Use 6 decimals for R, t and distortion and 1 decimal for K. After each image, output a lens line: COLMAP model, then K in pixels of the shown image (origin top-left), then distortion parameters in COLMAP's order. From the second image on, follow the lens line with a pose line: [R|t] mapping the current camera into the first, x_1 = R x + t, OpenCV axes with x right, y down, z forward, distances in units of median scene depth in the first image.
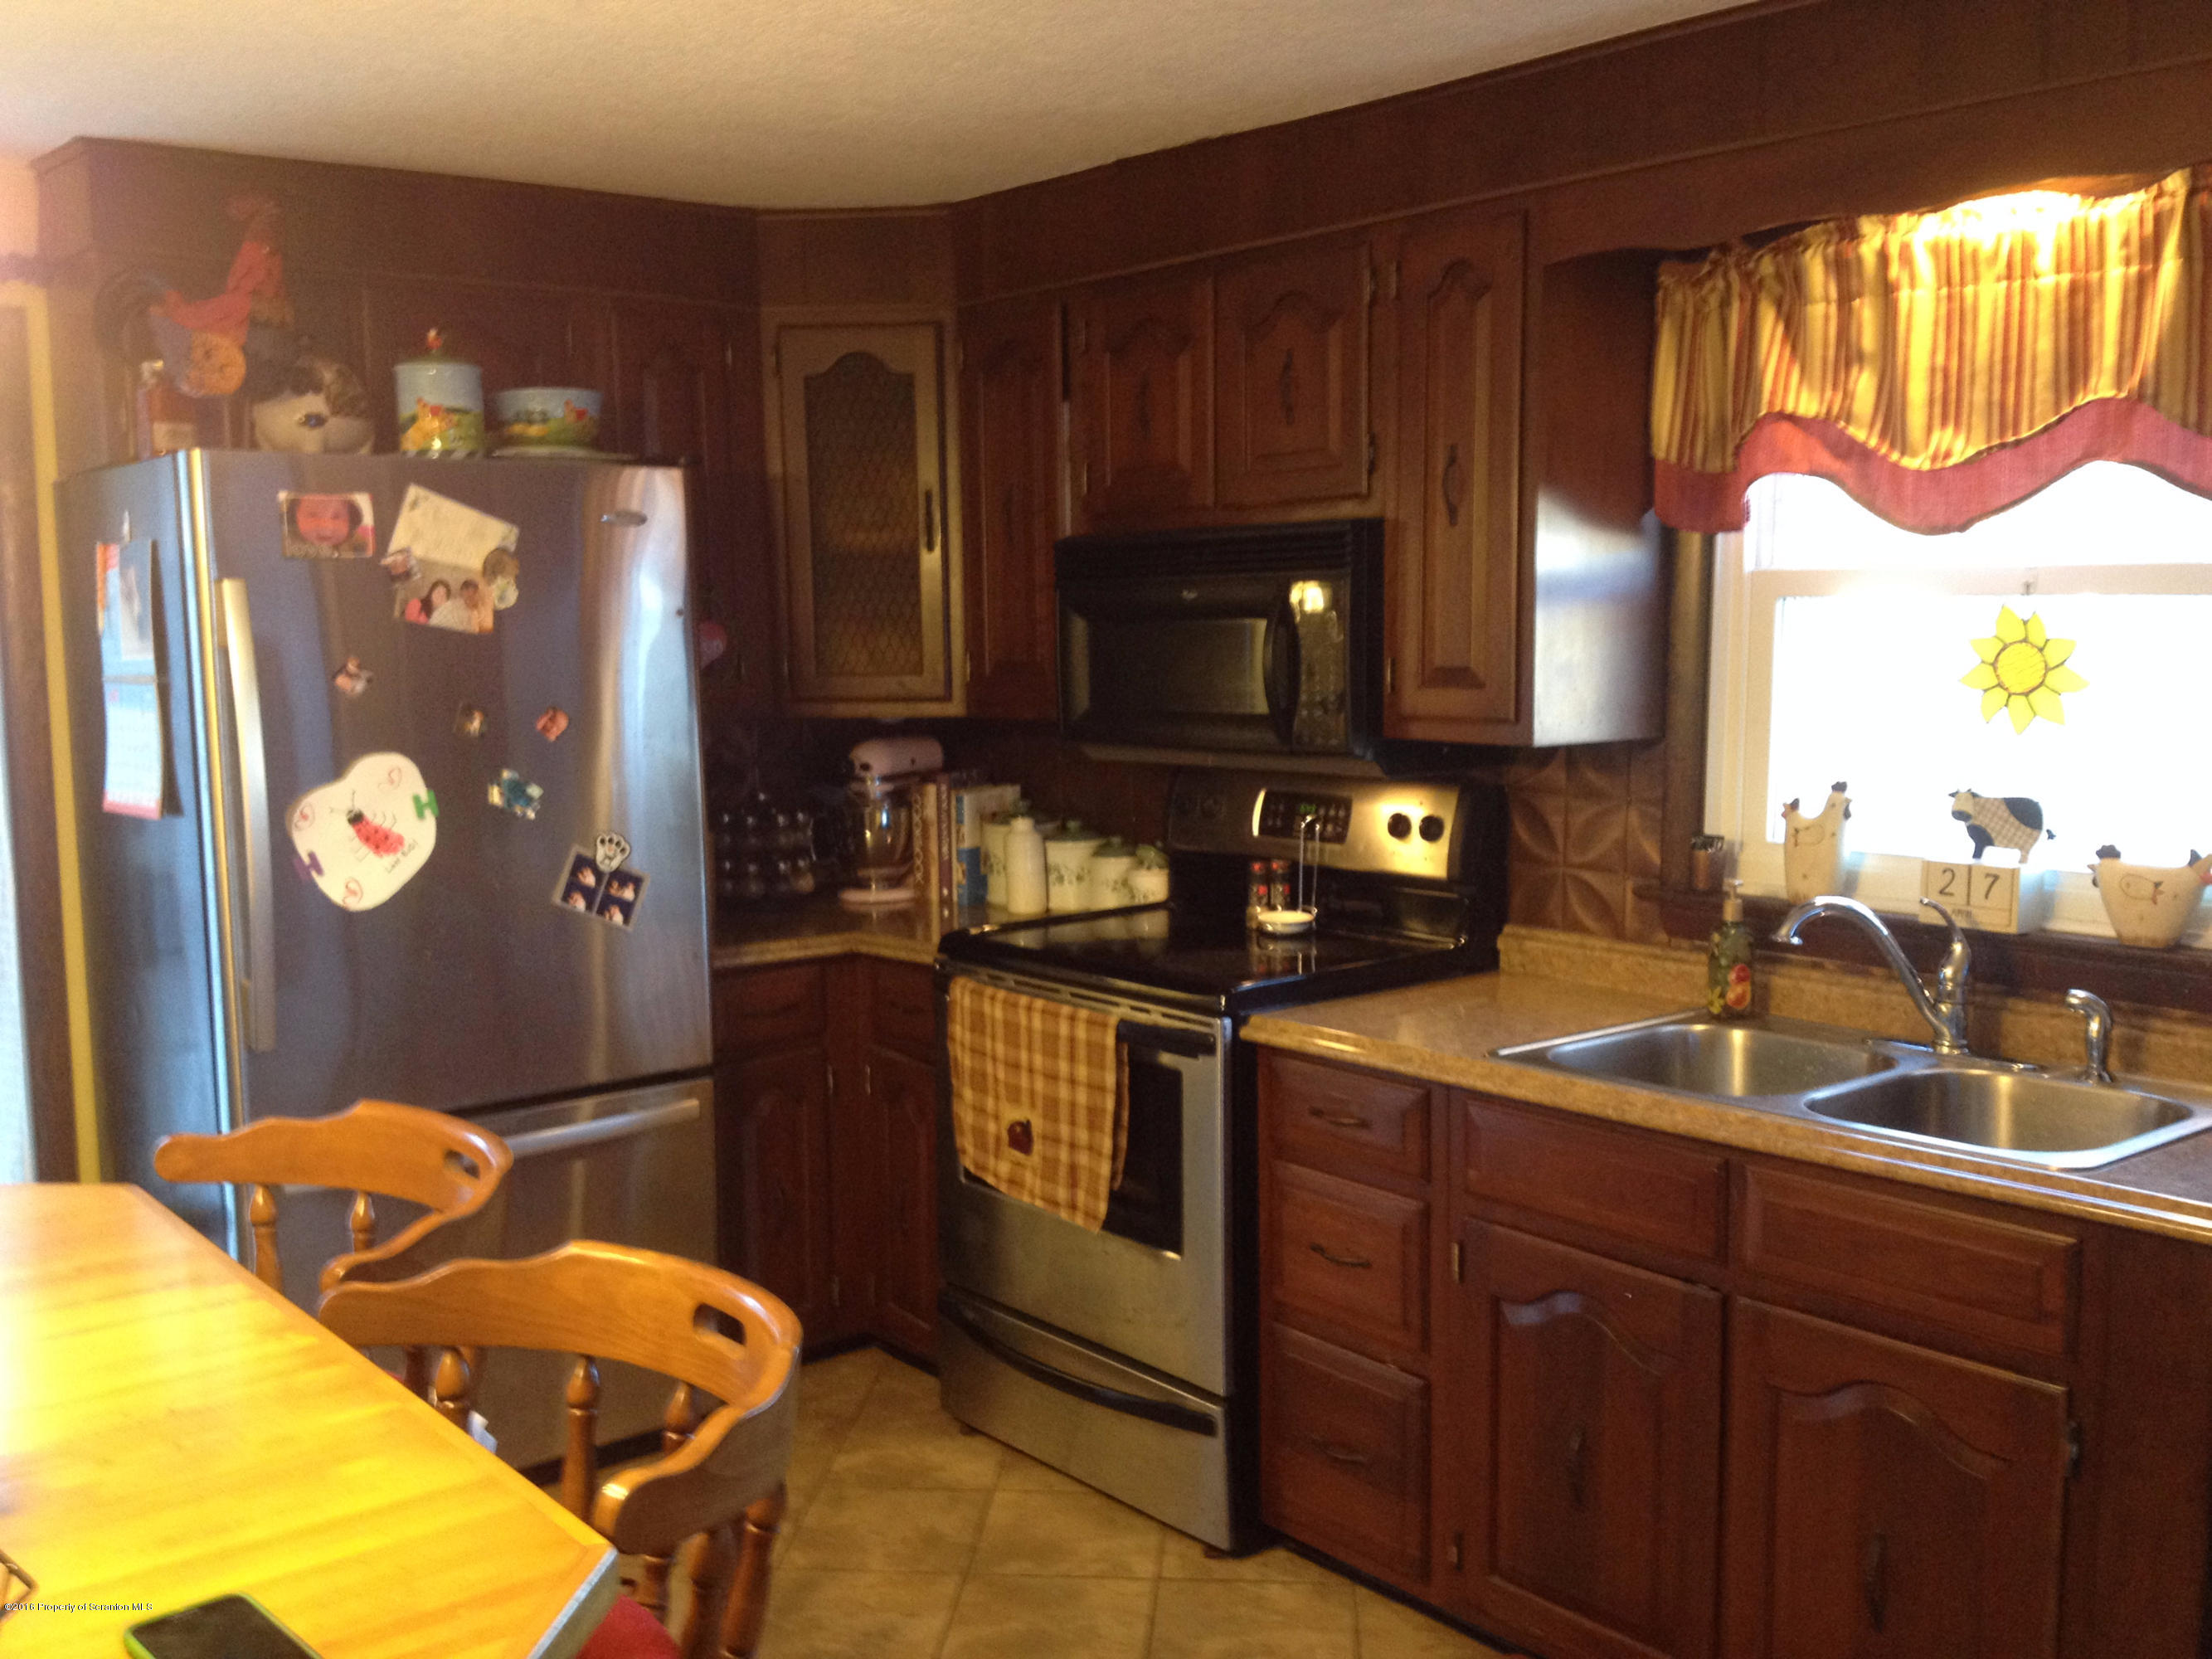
lens RADIAL K [[2083.9, 0, 1092.1], [0, 2083.9, 841.7], [0, 0, 1]] dist [0.185933, -0.418635]
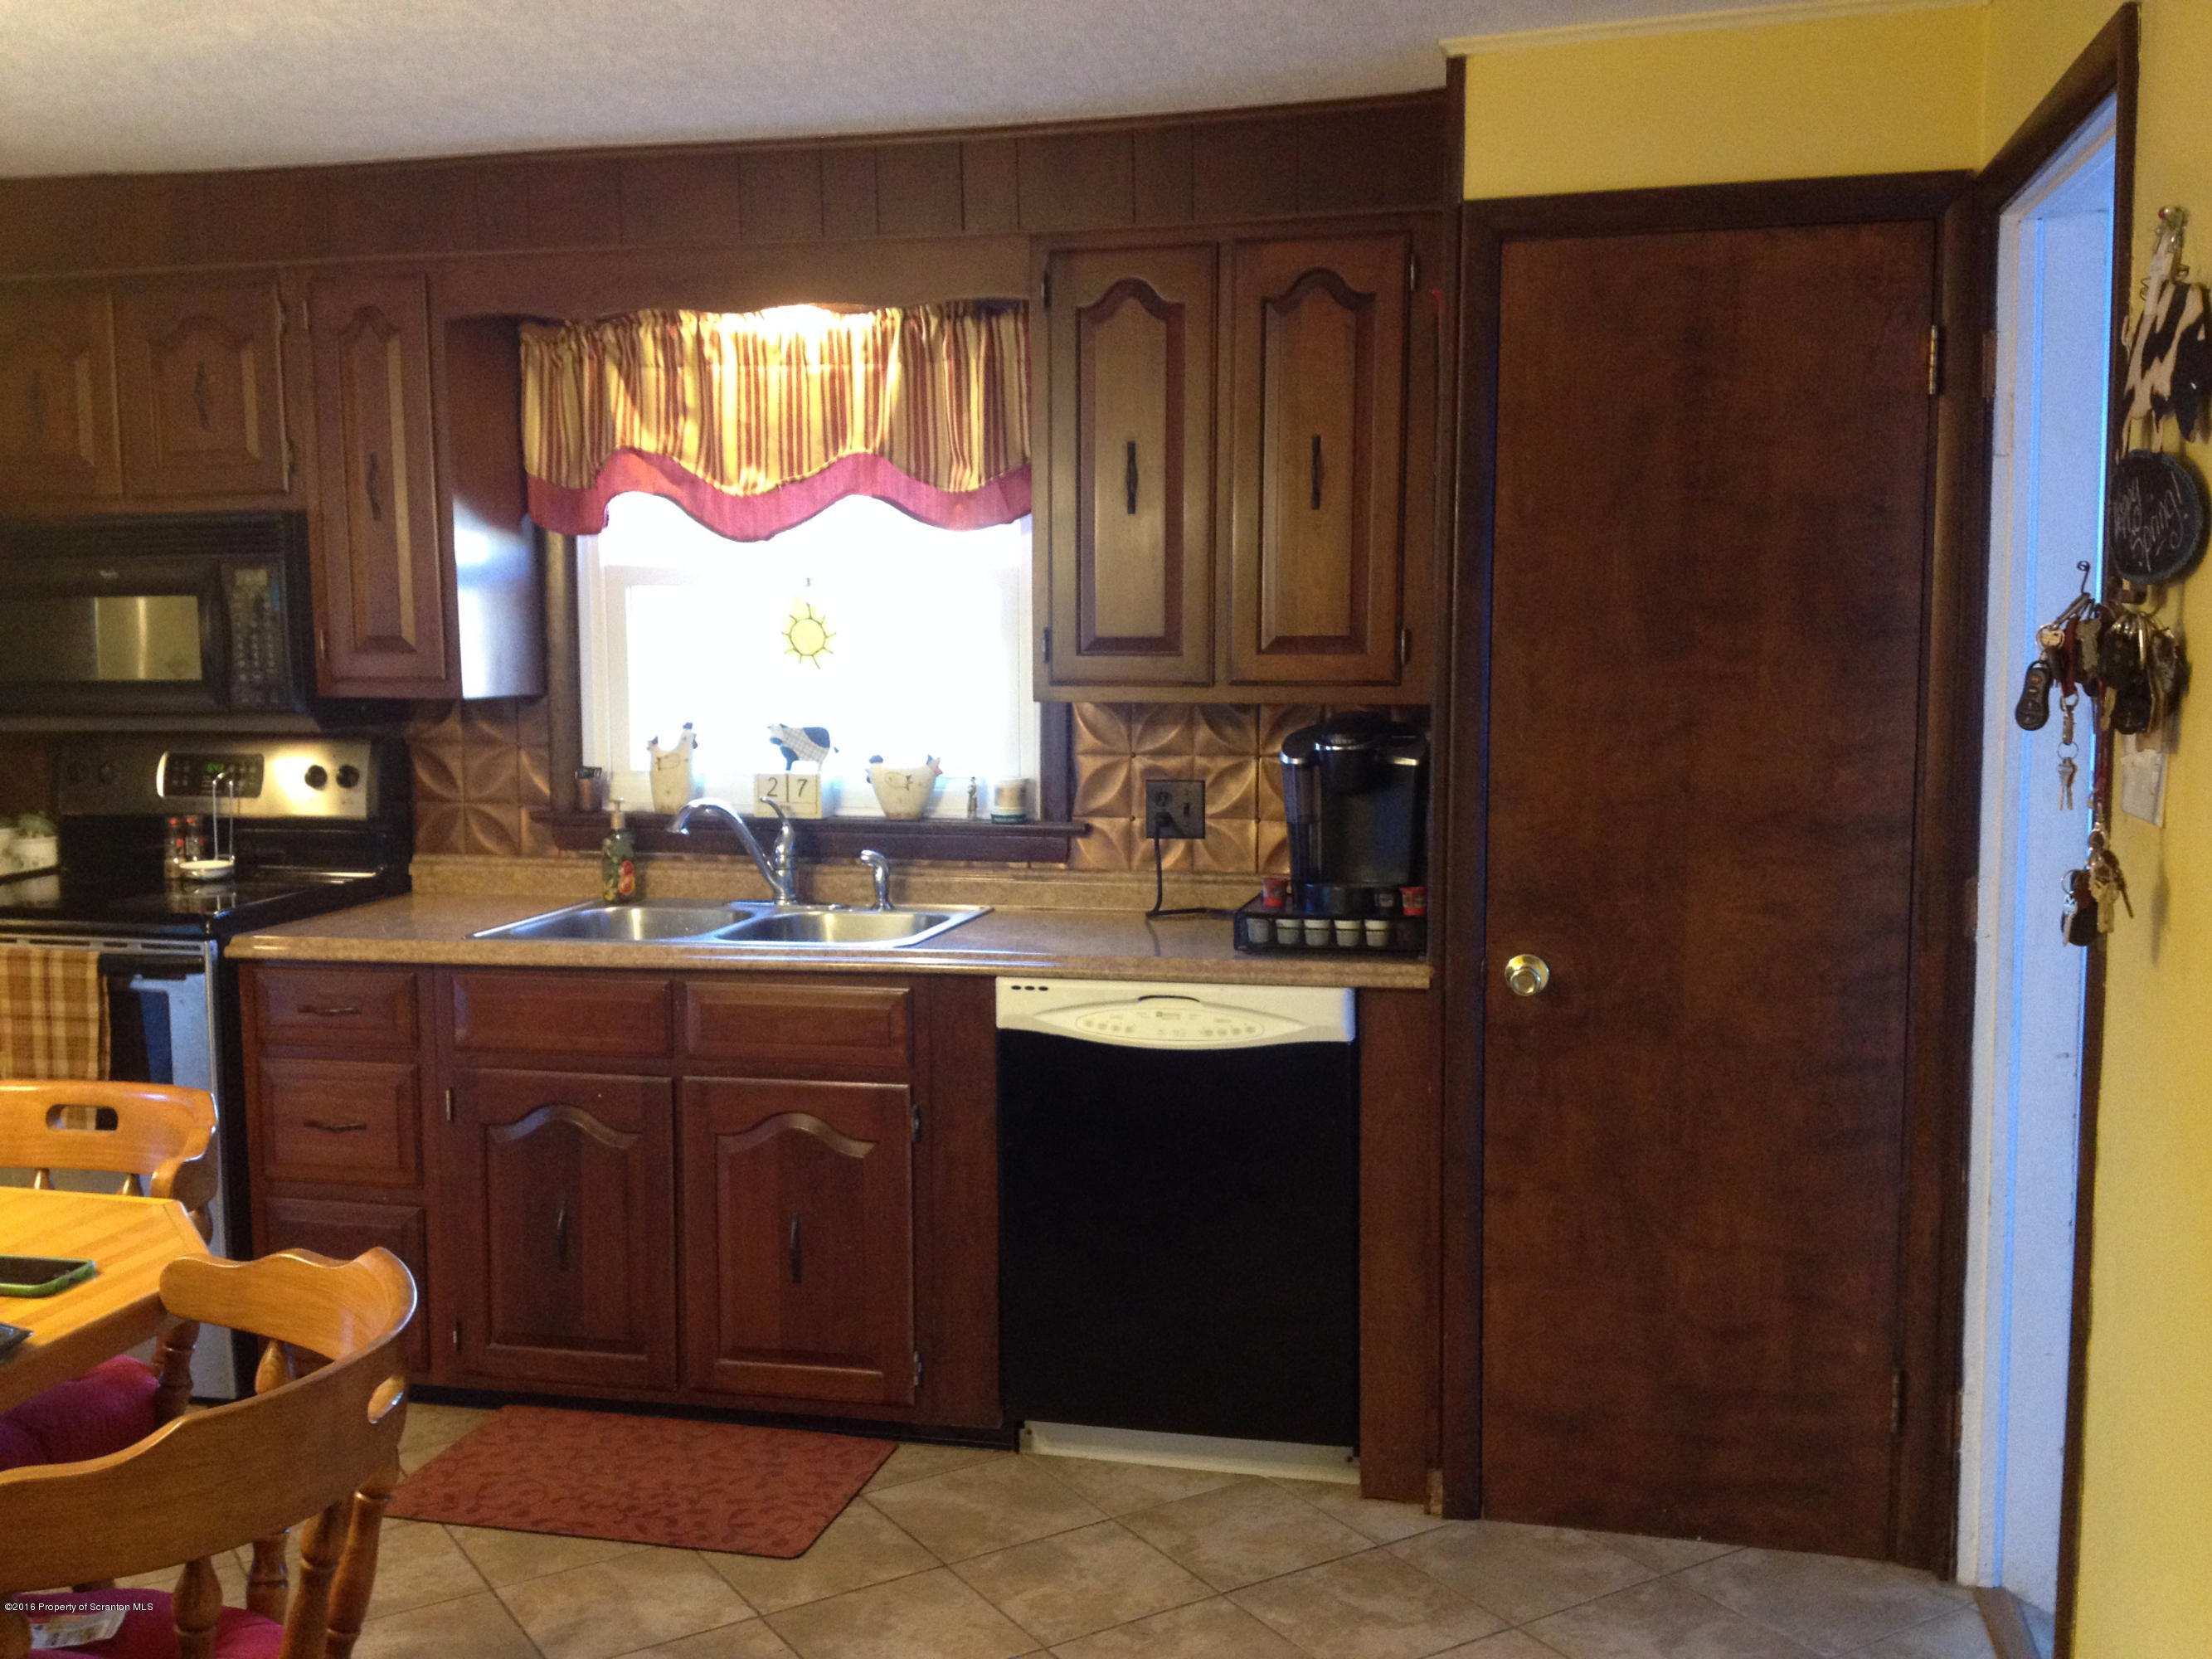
lens RADIAL K [[2083.9, 0, 1092.1], [0, 2083.9, 841.7], [0, 0, 1]] dist [0.185933, -0.418635]
pose [[0.799680, -0.062006, 0.597217, -0.248847], [0.065204, 0.997739, 0.016282, 0.043582], [-0.596876, 0.025921, 0.801915, -0.235275]]
